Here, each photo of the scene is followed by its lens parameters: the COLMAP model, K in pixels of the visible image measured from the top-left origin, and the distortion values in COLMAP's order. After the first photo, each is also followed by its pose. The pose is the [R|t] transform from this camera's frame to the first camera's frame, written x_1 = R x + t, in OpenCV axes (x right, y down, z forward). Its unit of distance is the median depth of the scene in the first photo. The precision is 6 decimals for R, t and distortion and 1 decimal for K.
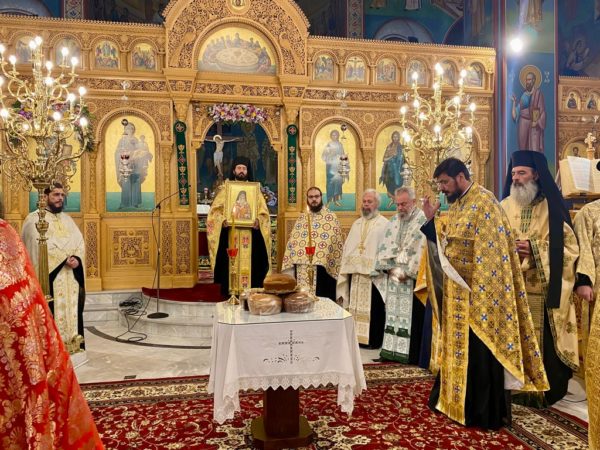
lens RADIAL K [[509.3, 0, 305.7], [0, 509.3, 236.2], [0, 0, 1]] dist [0.045290, -0.052547]
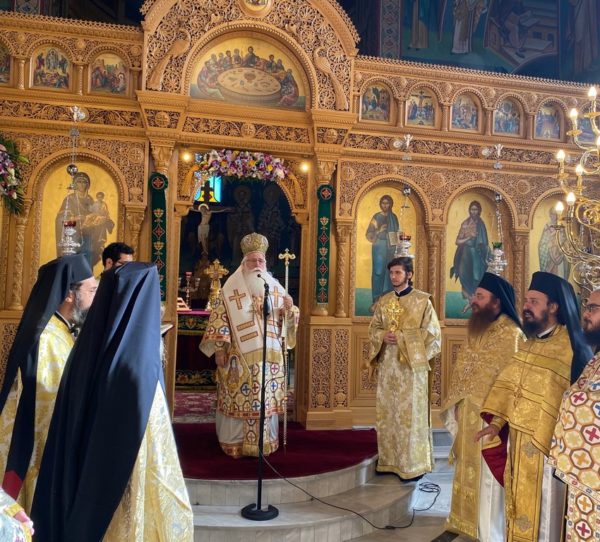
lens RADIAL K [[544.3, 0, 282.2], [0, 544.3, 285.2], [0, 0, 1]] dist [0.024628, -0.007366]
pose [[0.999344, 0.035532, -0.006989, -0.076382], [-0.035902, 0.997371, -0.062938, -0.042289], [0.004734, 0.063148, 0.997993, 0.306869]]
